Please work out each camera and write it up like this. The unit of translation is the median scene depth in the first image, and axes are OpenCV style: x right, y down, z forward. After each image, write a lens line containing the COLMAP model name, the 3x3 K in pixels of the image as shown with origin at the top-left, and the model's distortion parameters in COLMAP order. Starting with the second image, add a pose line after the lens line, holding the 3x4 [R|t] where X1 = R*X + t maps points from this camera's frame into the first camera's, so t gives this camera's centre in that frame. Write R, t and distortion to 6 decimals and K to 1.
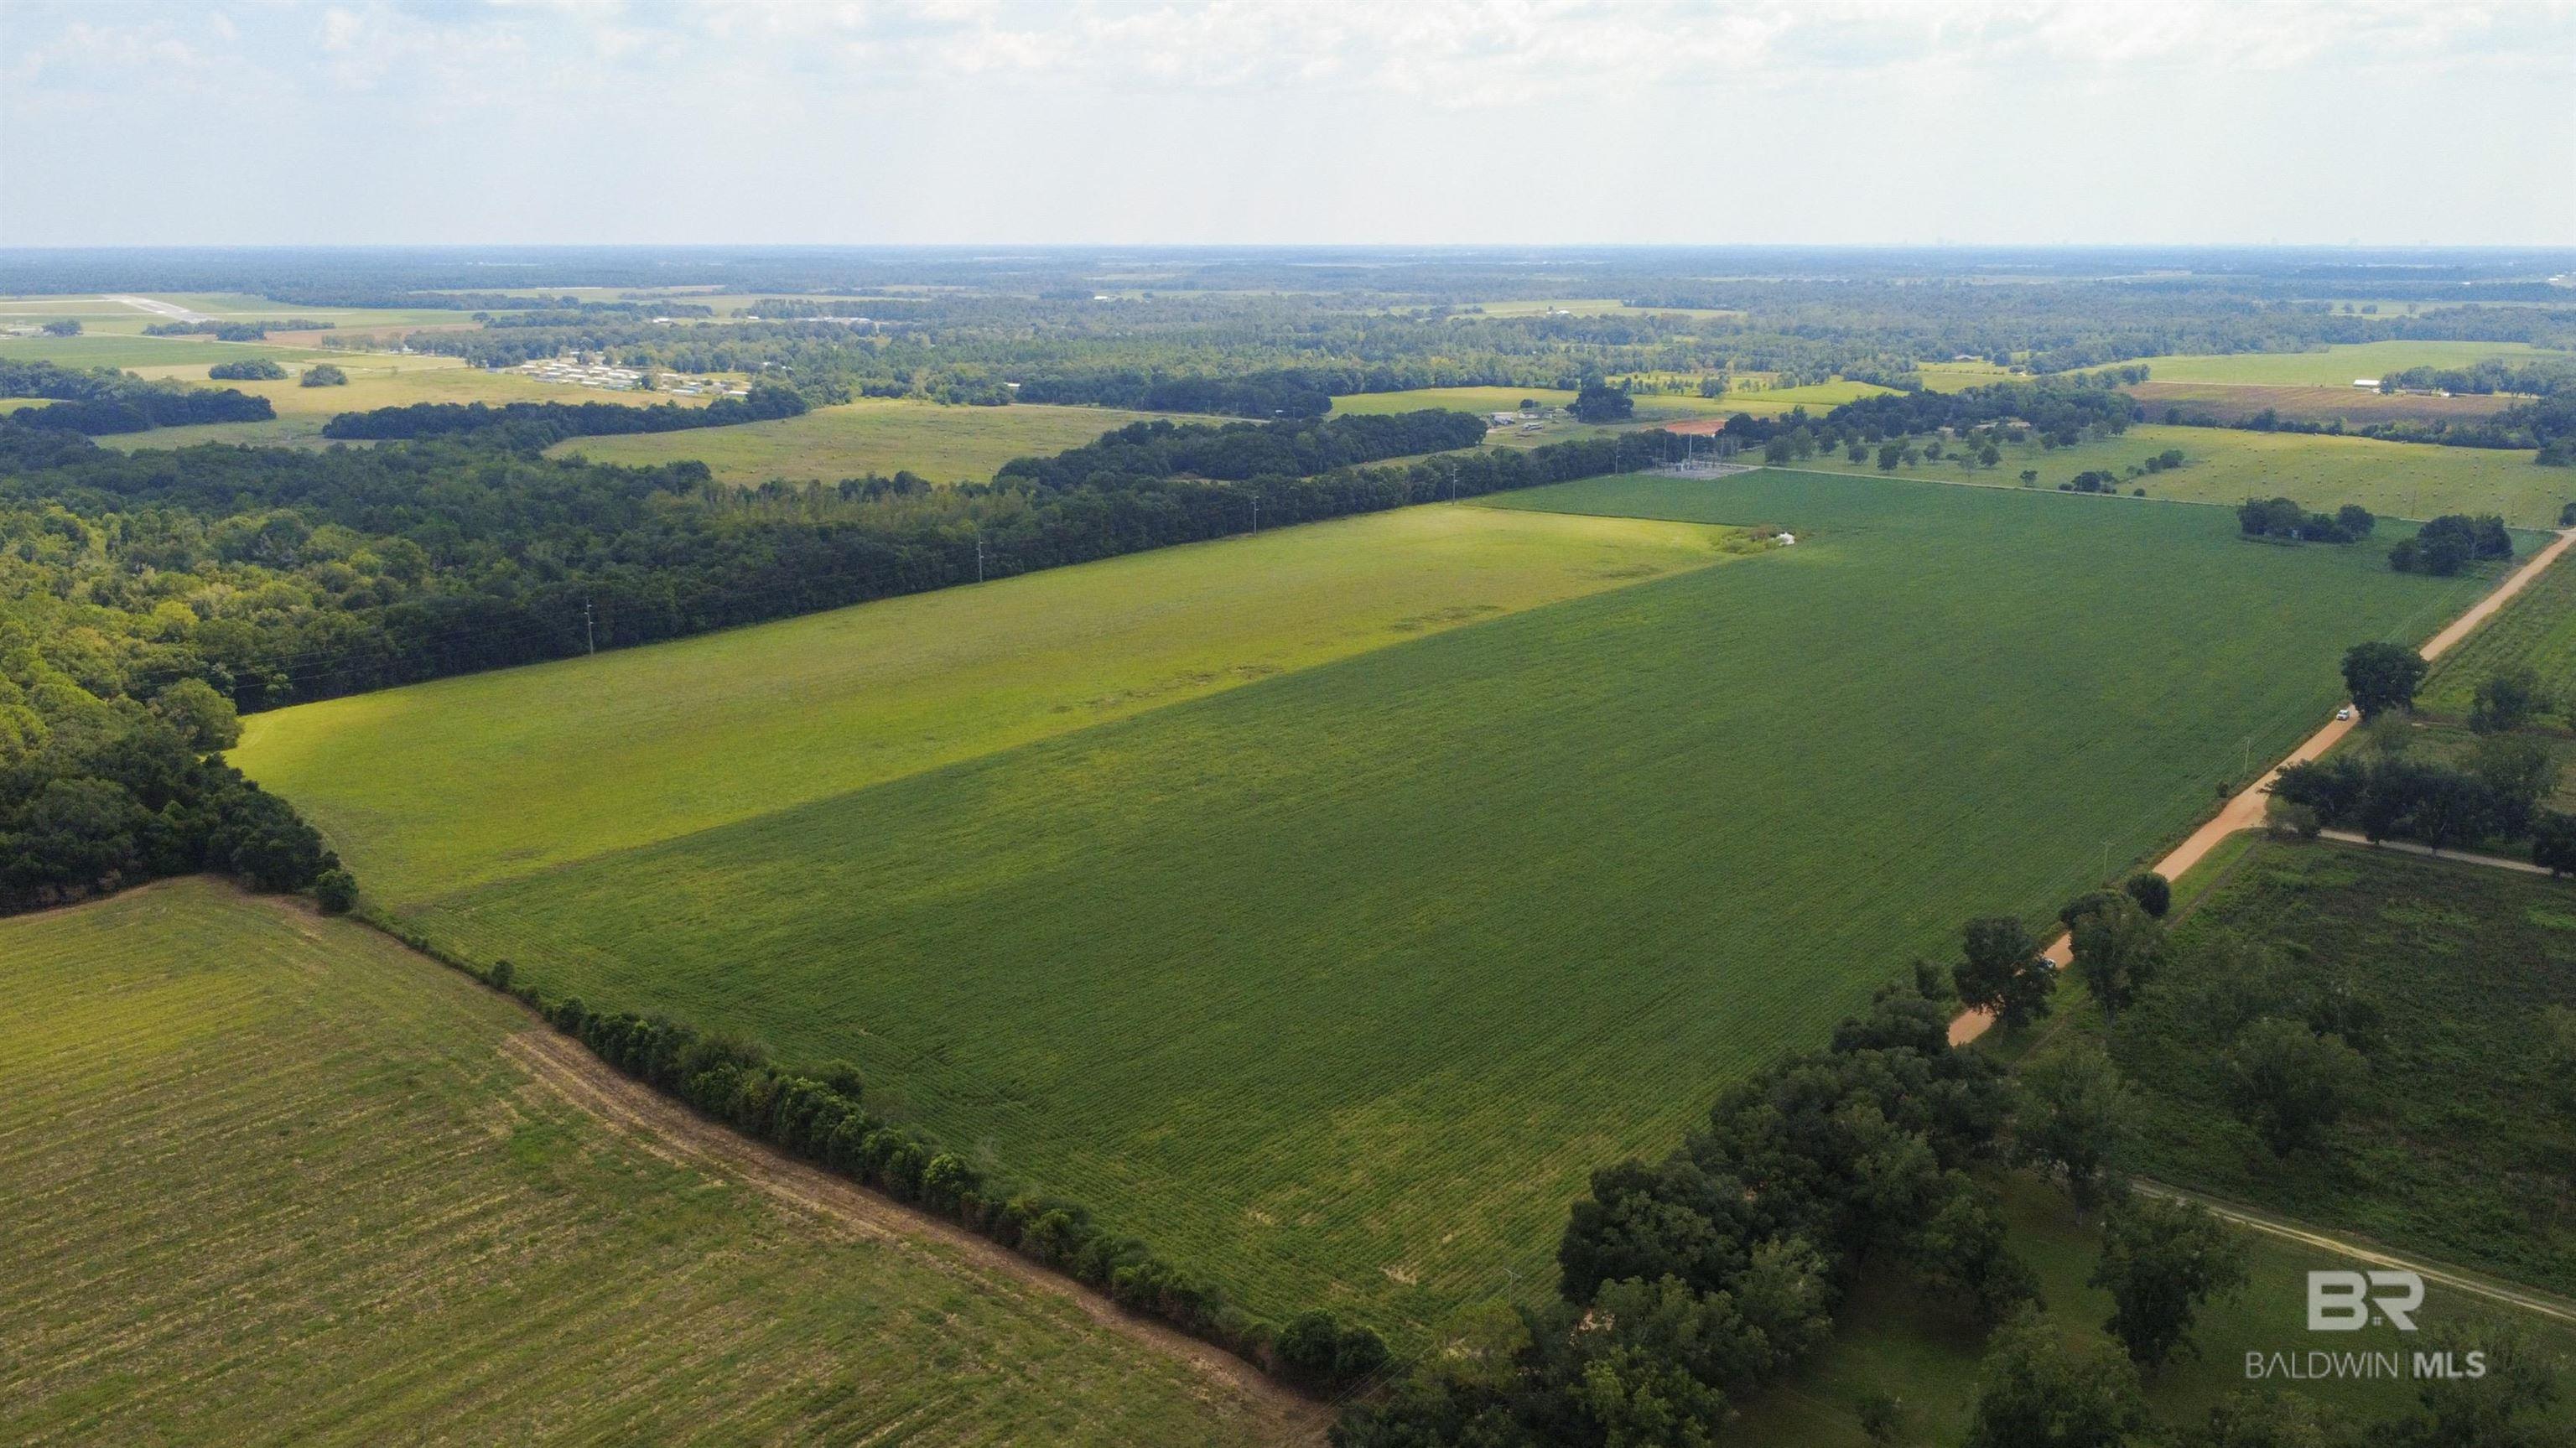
lens RADIAL K [[1916.8, 0, 1288.0], [0, 1916.8, 724.0], [0, 0, 1]] dist [0.003934, -0.003239]
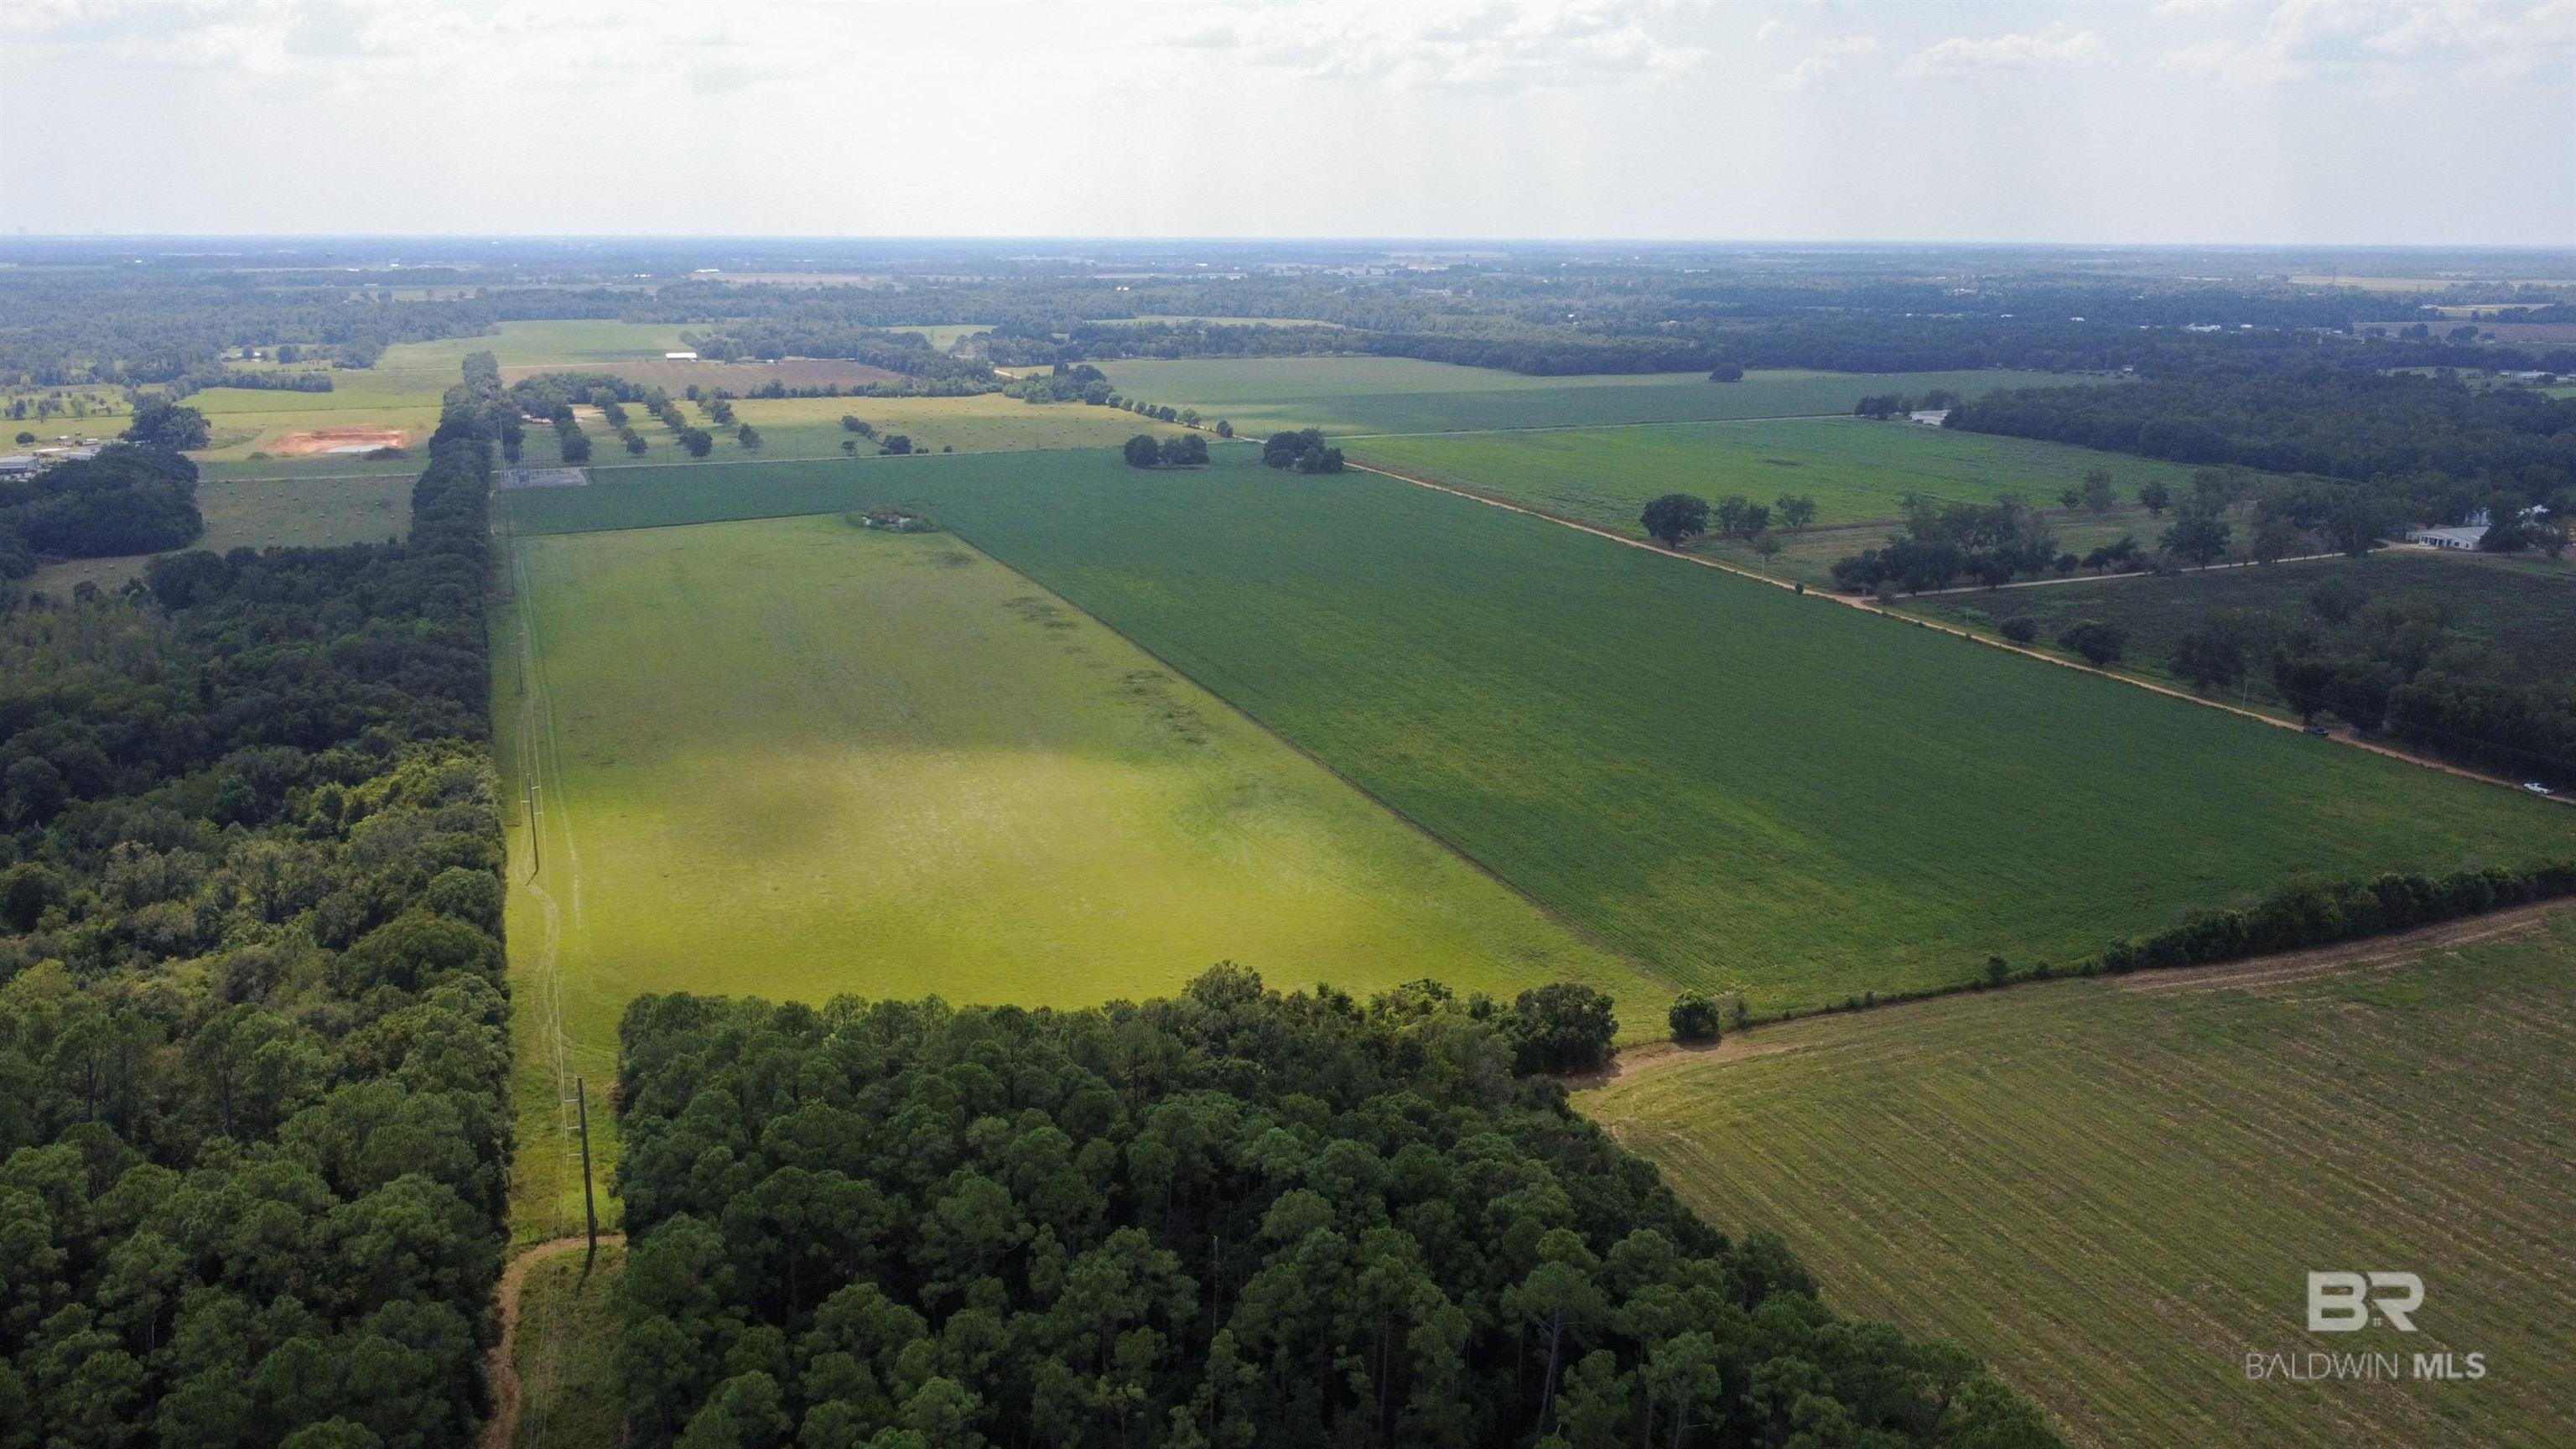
lens RADIAL K [[1916.9, 0, 1288.0], [0, 1916.9, 724.5], [0, 0, 1]] dist [0.003934, -0.003239]
pose [[0.476574, -0.219027, 0.851413, -0.853230], [0.214040, 0.968233, 0.129271, -0.120520], [-0.852681, 0.120629, 0.508315, 0.487092]]
